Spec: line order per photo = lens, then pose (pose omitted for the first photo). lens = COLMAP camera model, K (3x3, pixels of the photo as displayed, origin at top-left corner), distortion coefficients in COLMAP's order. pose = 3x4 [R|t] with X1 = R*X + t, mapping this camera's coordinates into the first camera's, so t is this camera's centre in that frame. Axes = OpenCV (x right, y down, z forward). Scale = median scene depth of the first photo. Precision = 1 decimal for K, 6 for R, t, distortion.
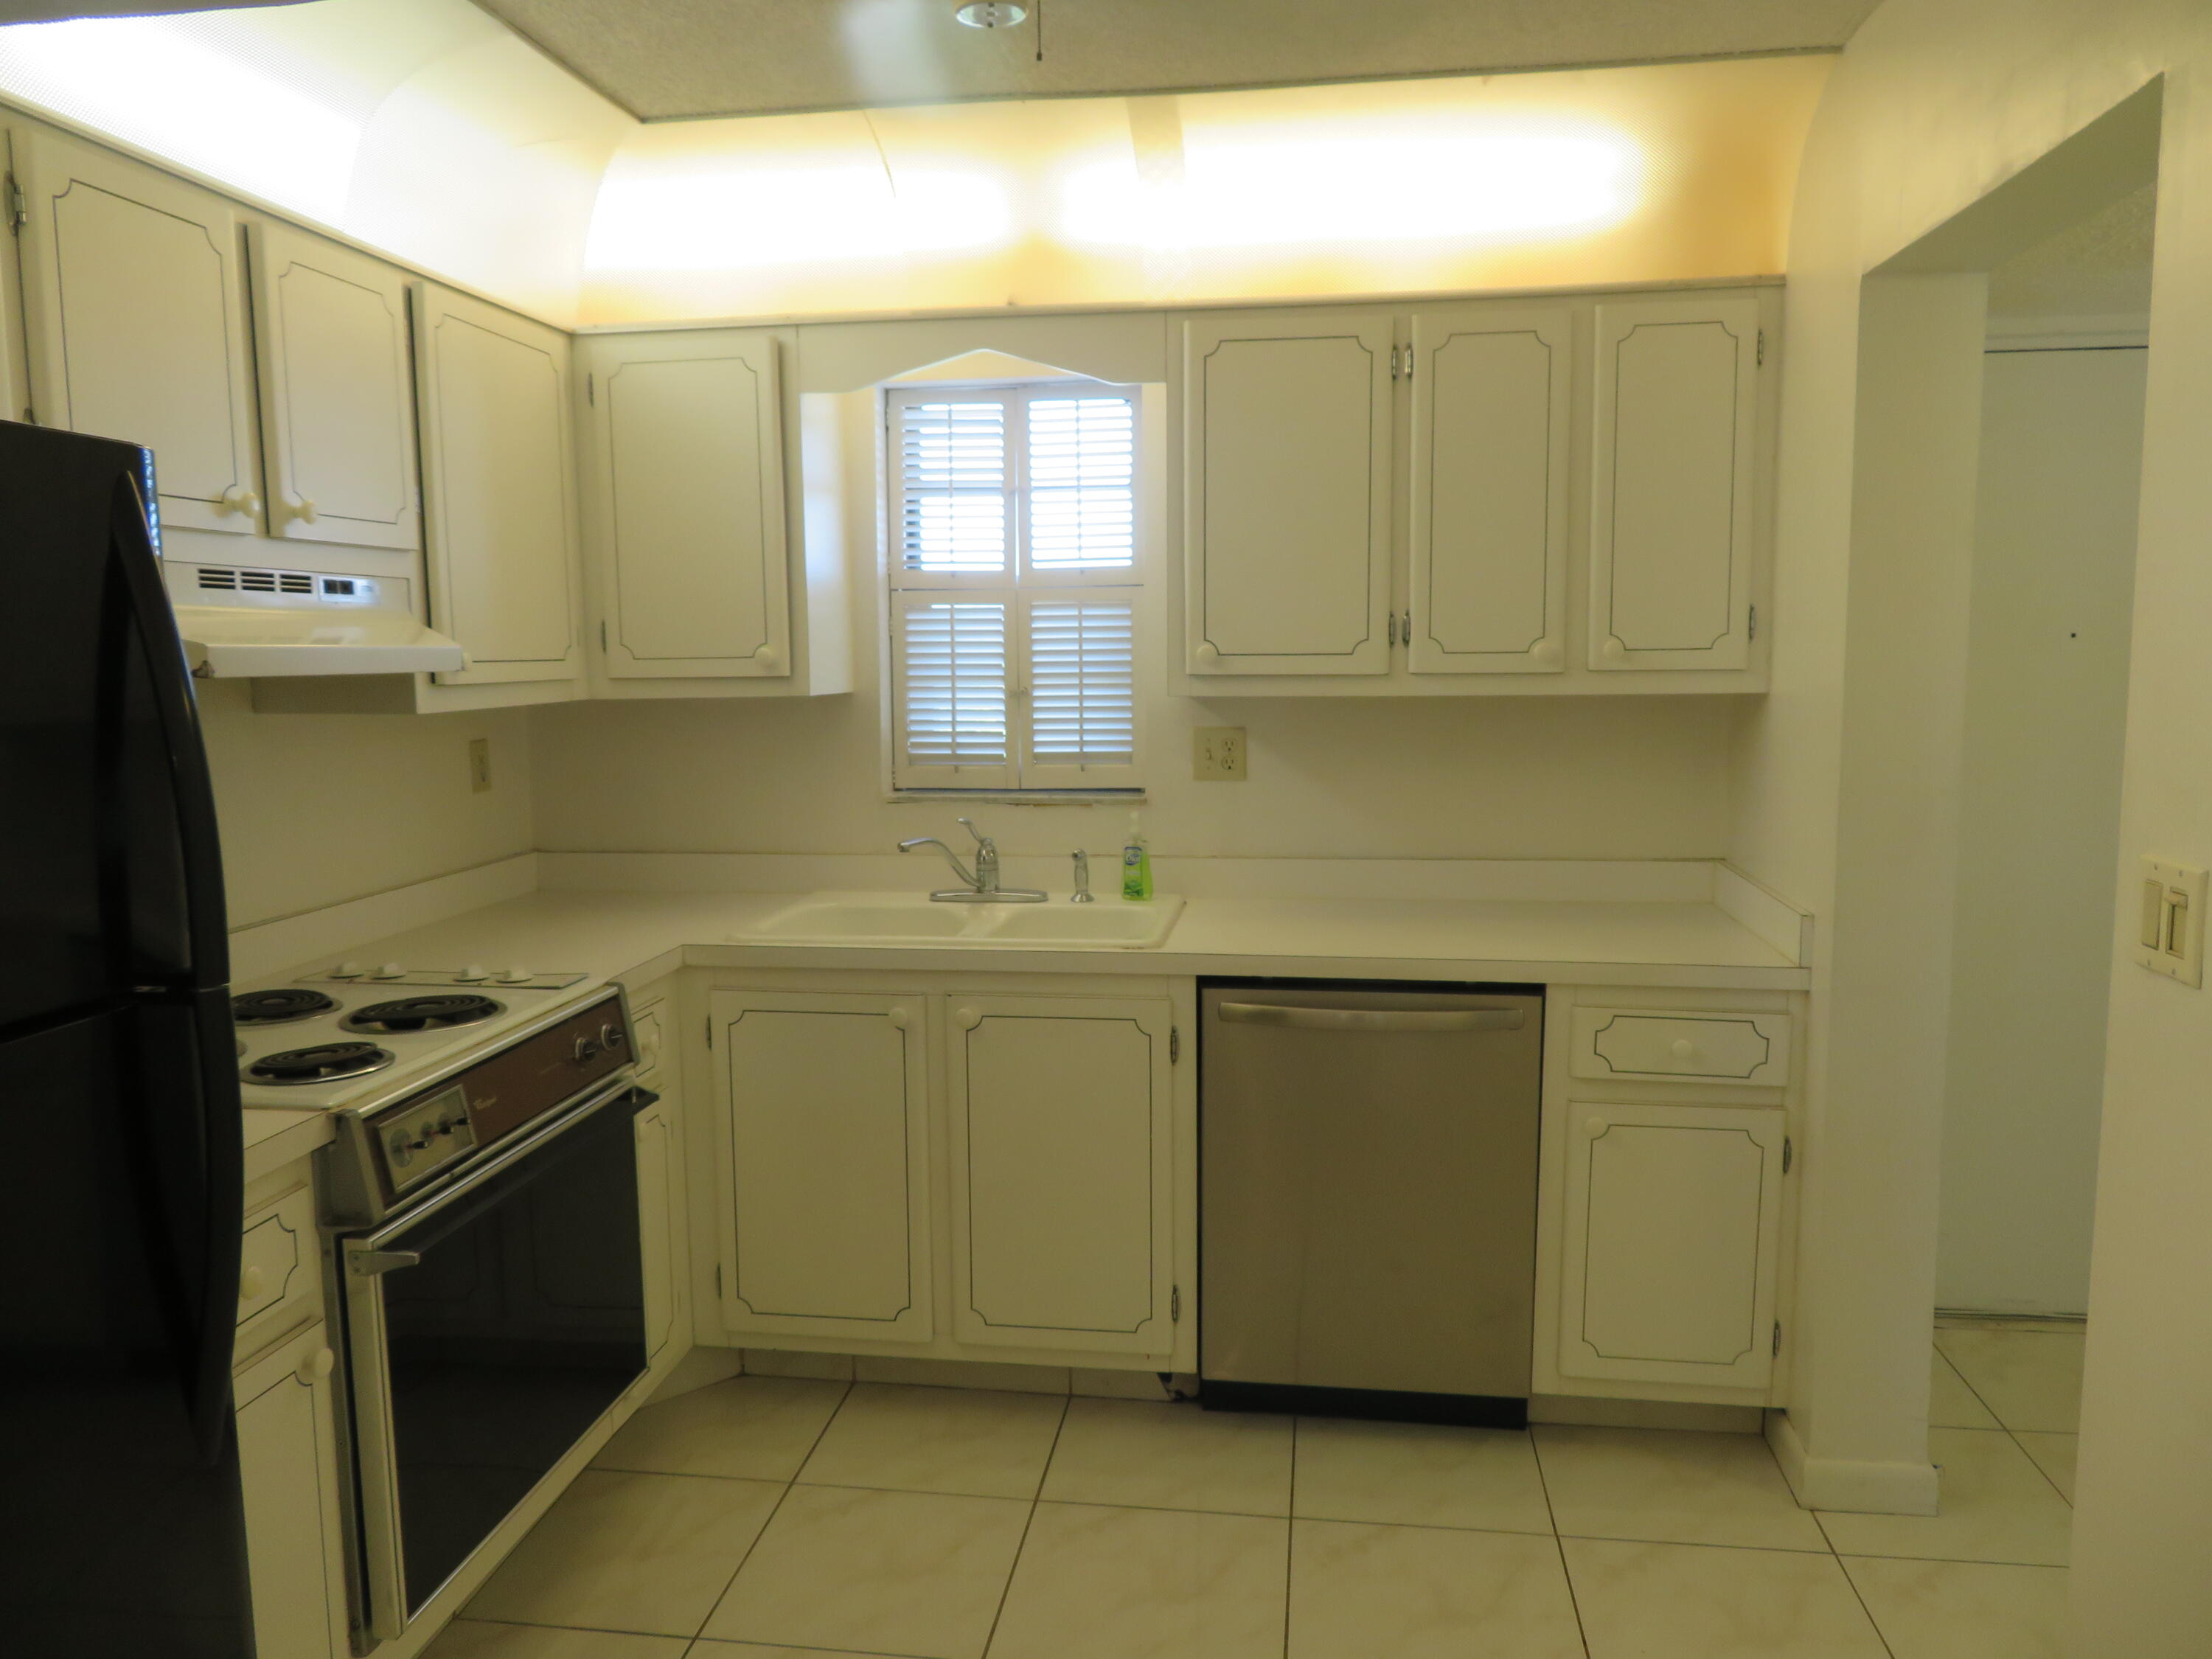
lens RADIAL K [[1581.5, 0, 1106.0], [0, 1581.5, 829.5], [0, 0, 1]] dist [0.003677, 0.001900]
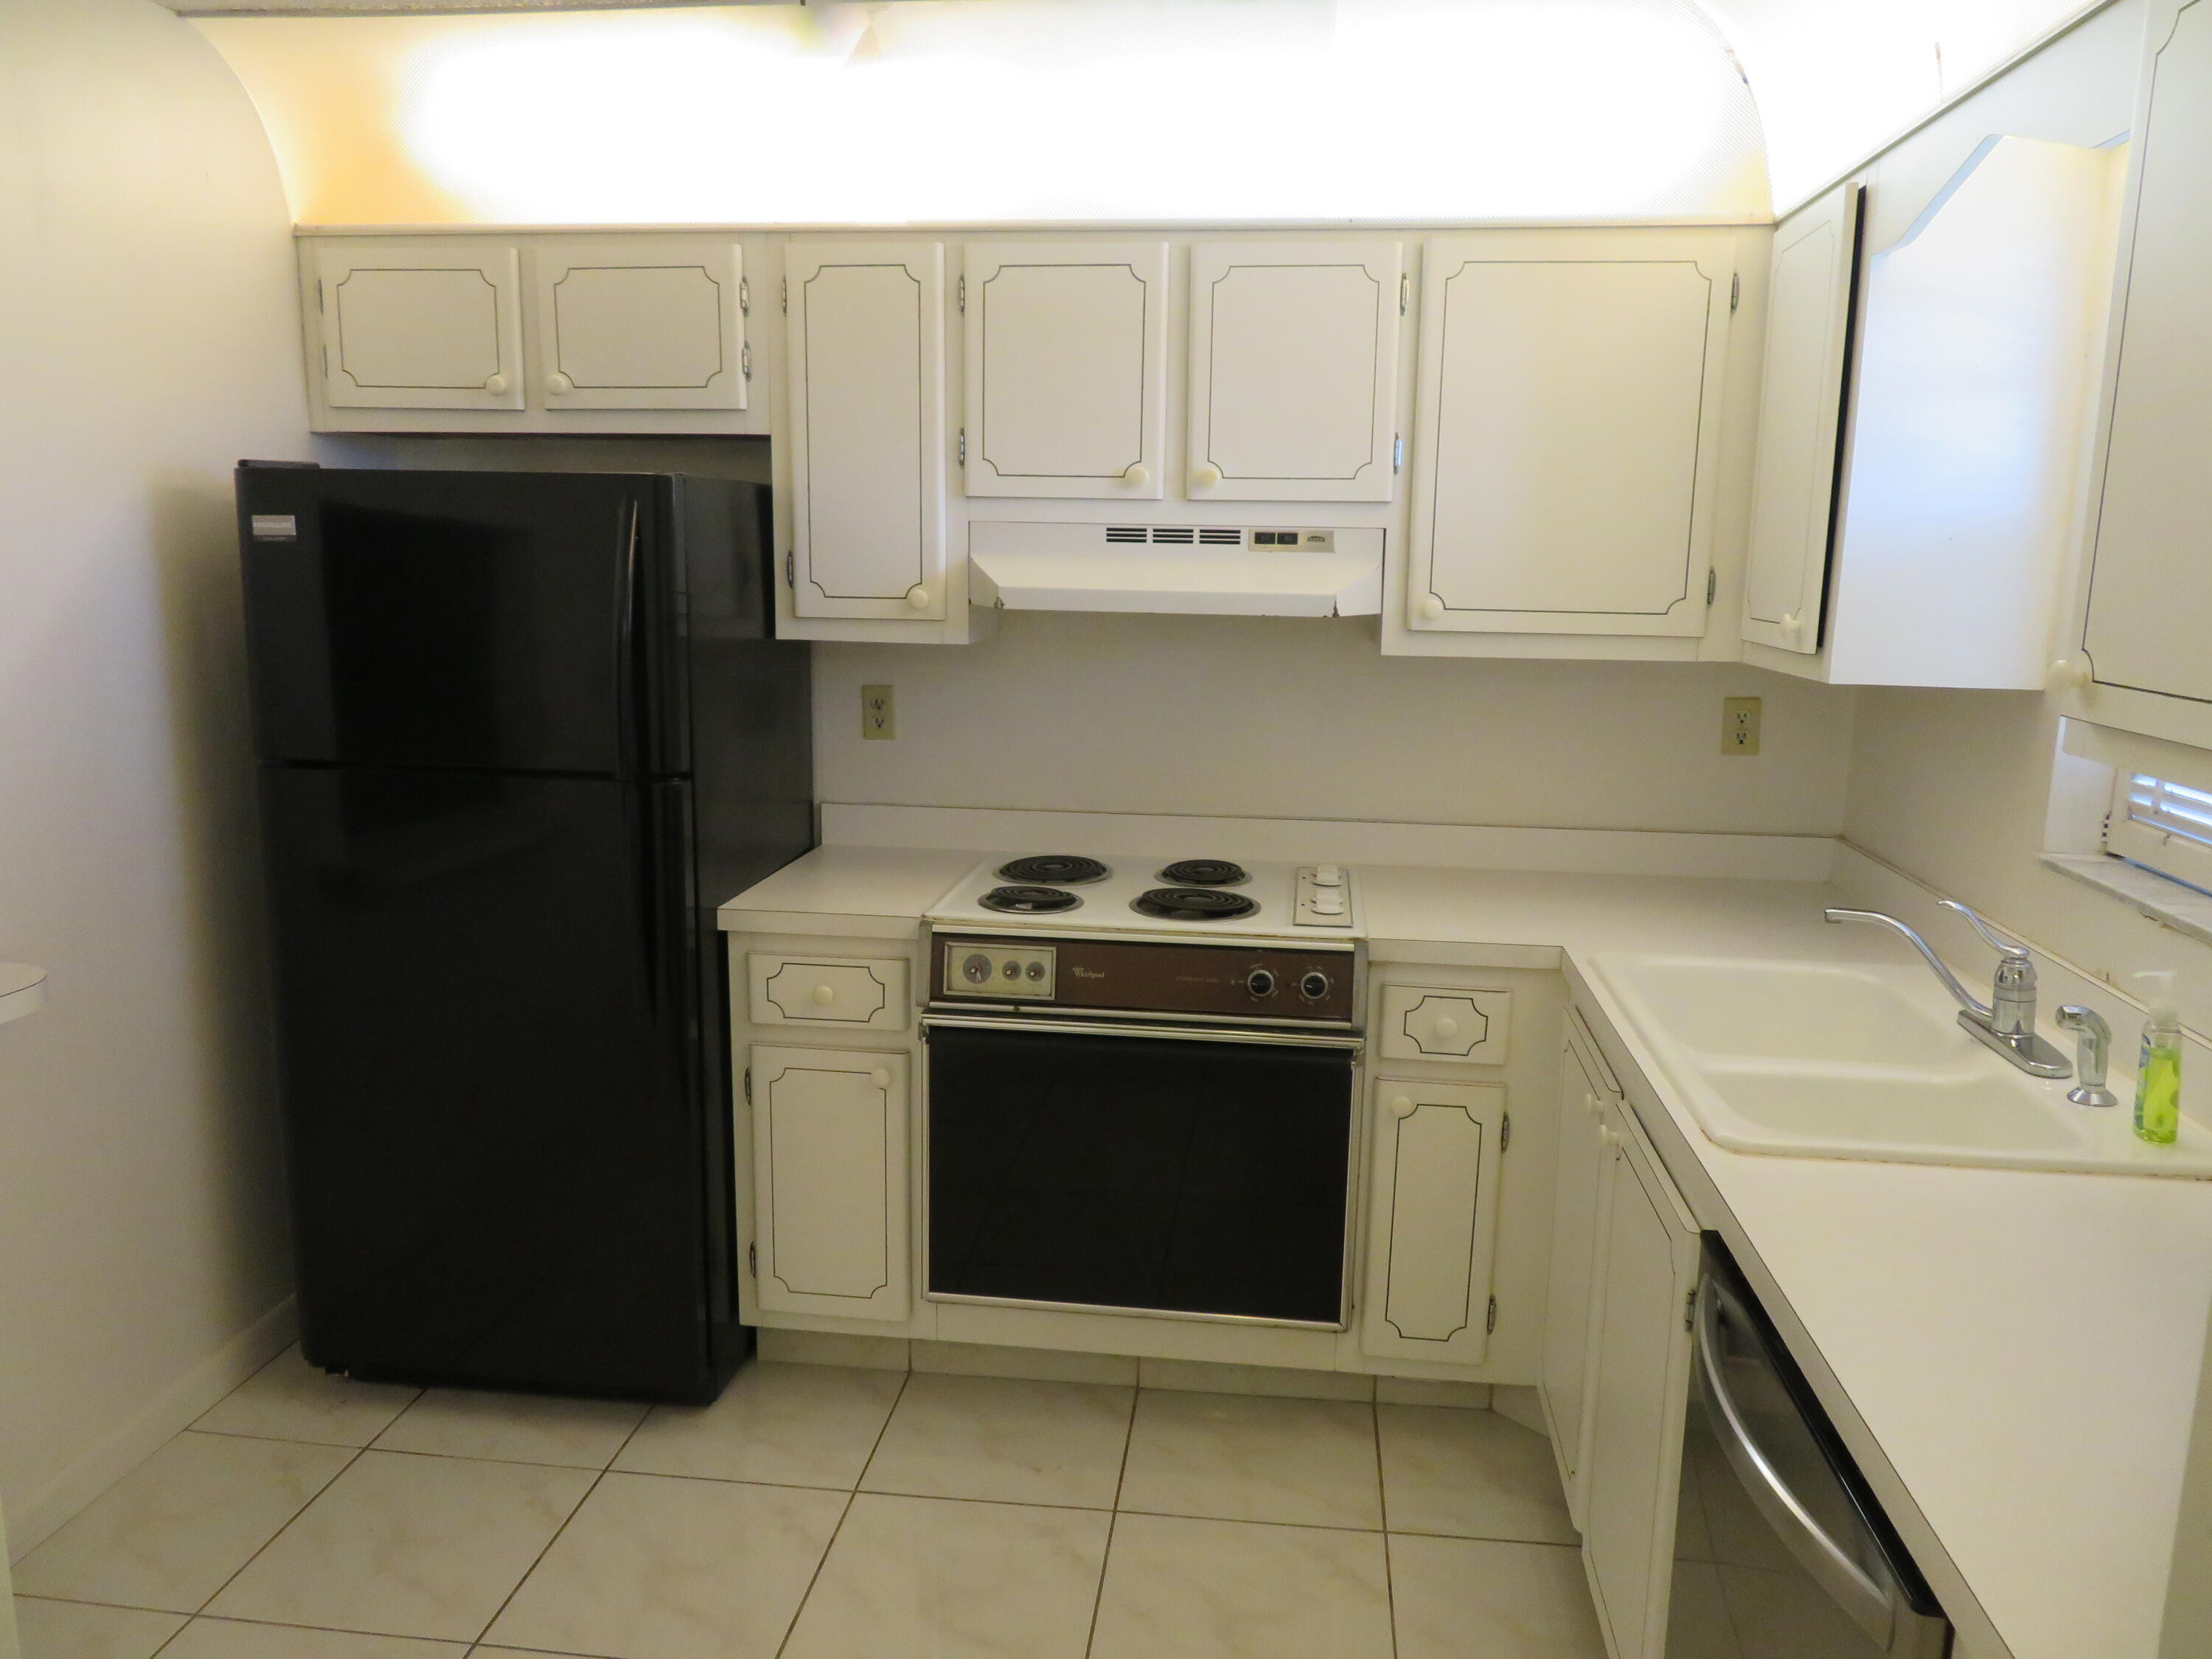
lens RADIAL K [[1581.5, 0, 1106.0], [0, 1581.5, 829.5], [0, 0, 1]] dist [0.003677, 0.001900]
pose [[0.017004, 0.194695, -0.980716, 0.720070], [-0.132576, 0.972637, 0.190792, -0.155591], [0.991027, 0.126775, 0.042351, 0.883675]]
